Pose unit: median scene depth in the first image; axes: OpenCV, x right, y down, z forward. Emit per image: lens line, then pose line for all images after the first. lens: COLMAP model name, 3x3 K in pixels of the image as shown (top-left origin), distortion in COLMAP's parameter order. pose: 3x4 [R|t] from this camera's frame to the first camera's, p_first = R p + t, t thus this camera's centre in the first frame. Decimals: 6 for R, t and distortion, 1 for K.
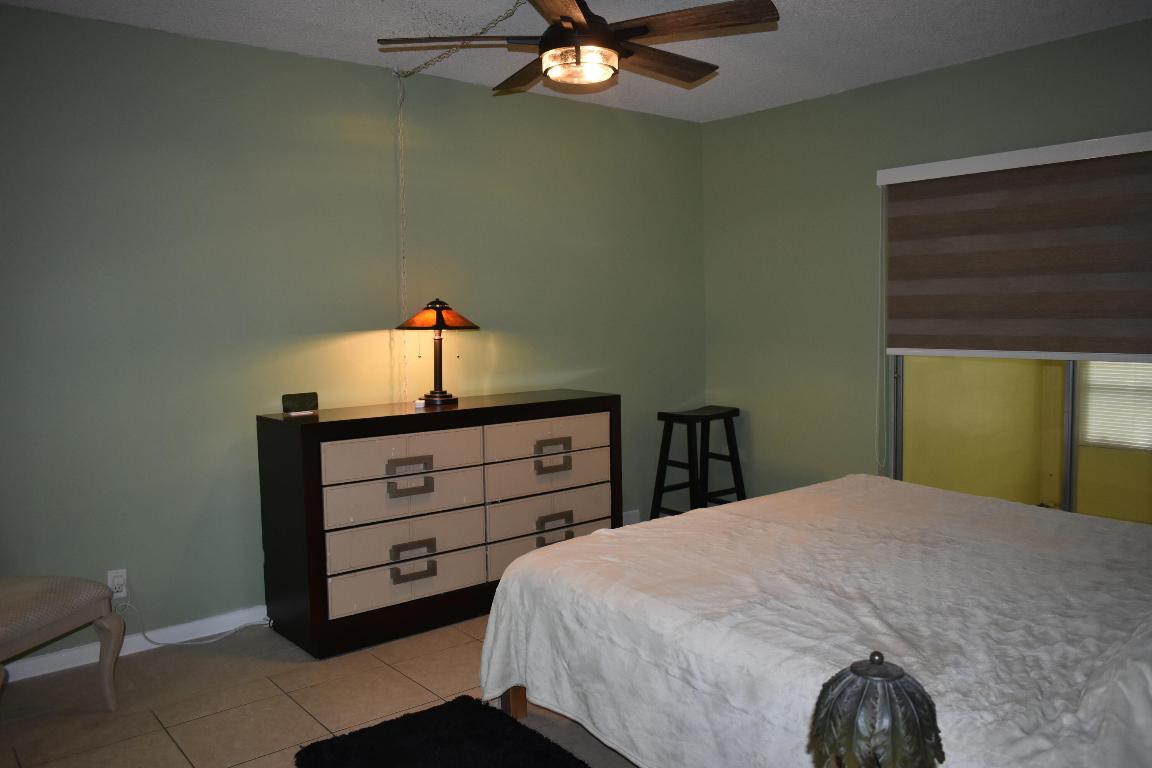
lens RADIAL K [[893.0, 0, 576.0], [0, 893.0, 384.0], [0, 0, 1]] dist [-0.001871, -0.001464]
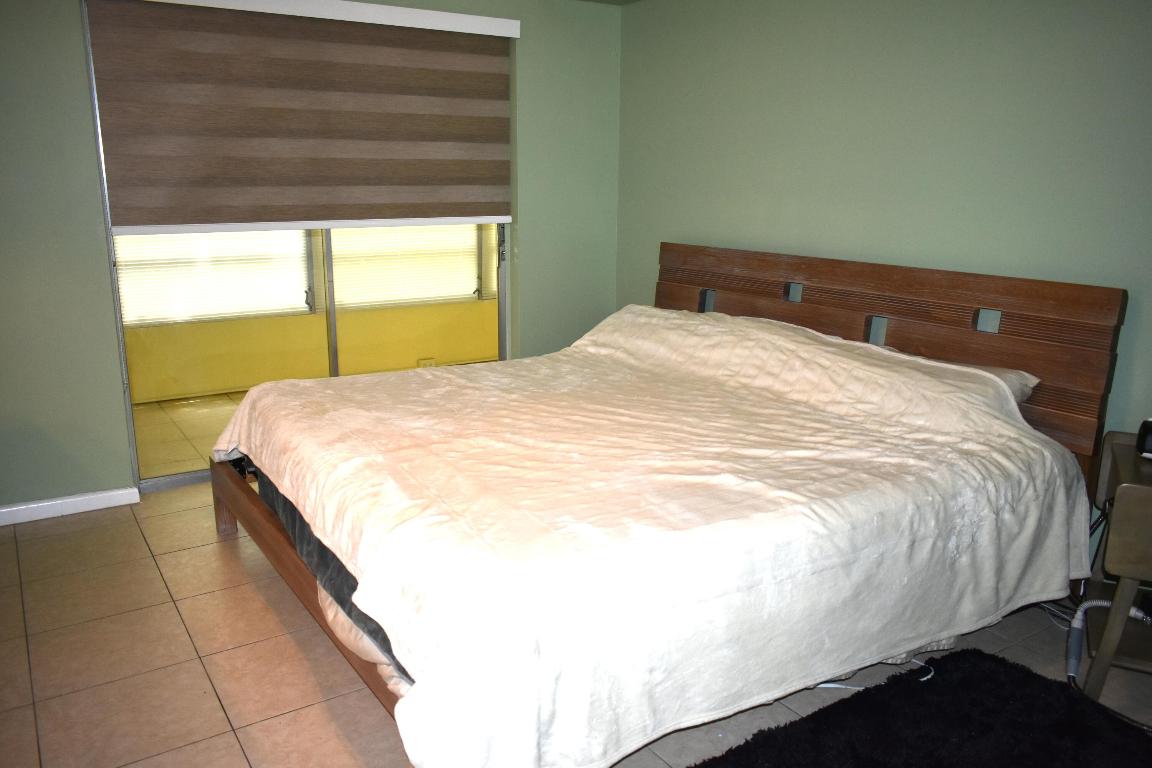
lens RADIAL K [[893.0, 0, 576.0], [0, 893.0, 384.0], [0, 0, 1]] dist [-0.001871, -0.001464]
pose [[0.093070, -0.217564, 0.971599, -0.426180], [0.079845, 0.974322, 0.210526, -0.045569], [-0.992453, 0.057984, 0.108052, 0.622988]]
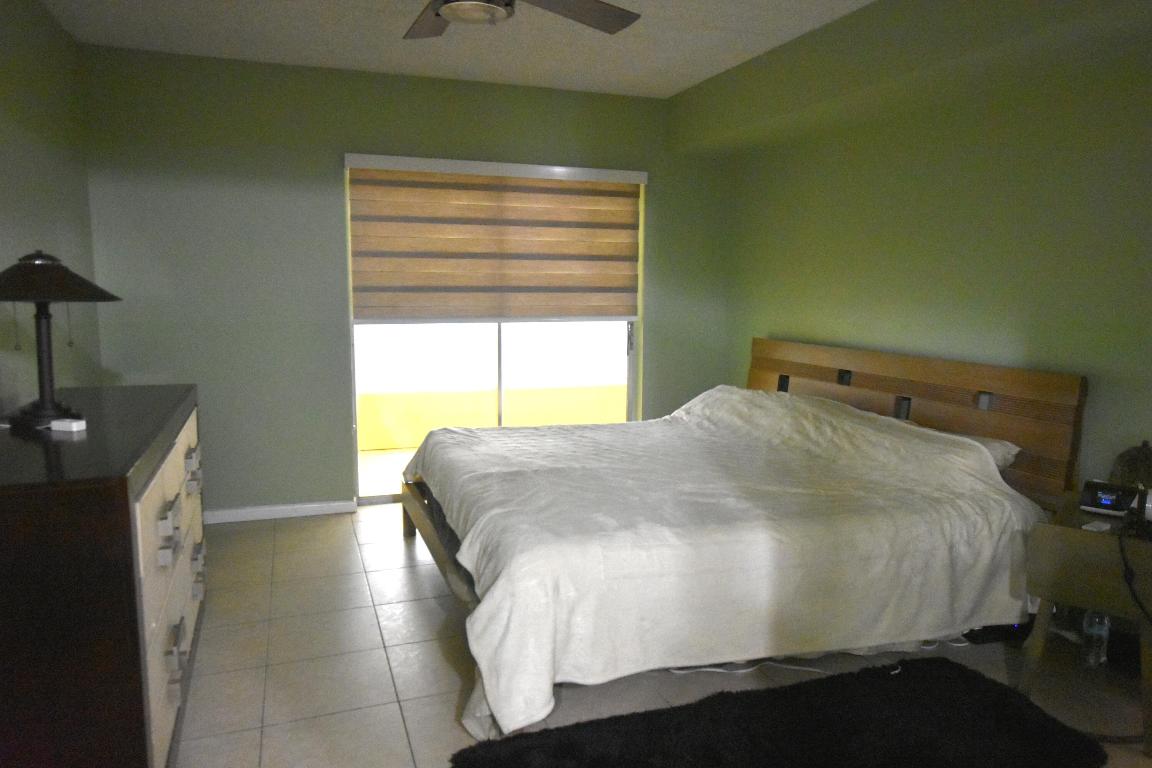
lens RADIAL K [[785.9, 0, 576.0], [0, 785.9, 384.0], [0, 0, 1]] dist [0.003644, 0.000612]
pose [[0.322097, -0.106135, 0.940738, -0.548255], [0.070086, 0.993642, 0.088108, -0.032344], [-0.944109, 0.037553, 0.327488, 0.499398]]
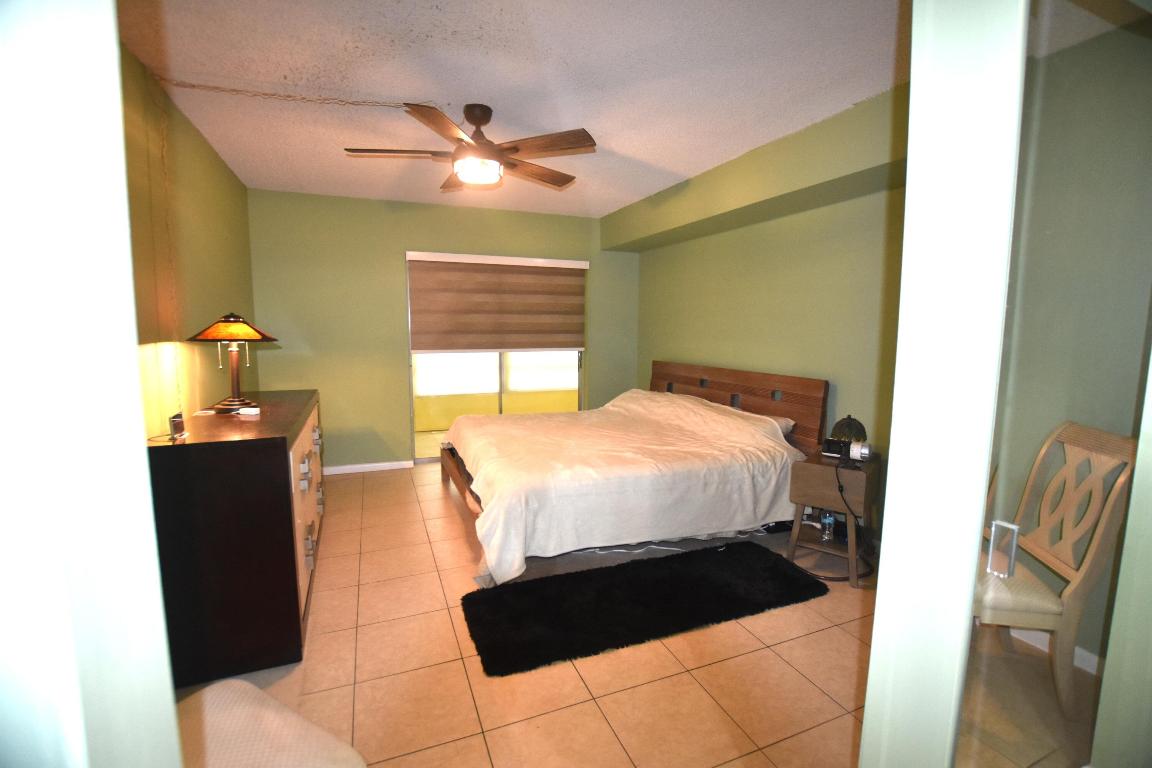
lens RADIAL K [[504.1, 0, 576.0], [0, 504.1, 384.0], [0, 0, 1]] dist [-0.029777, 0.000049]
pose [[0.285151, -0.094390, 0.953824, -0.608090], [0.075040, 0.994283, 0.075960, -0.030554], [-0.955541, 0.049915, 0.290603, 0.454376]]
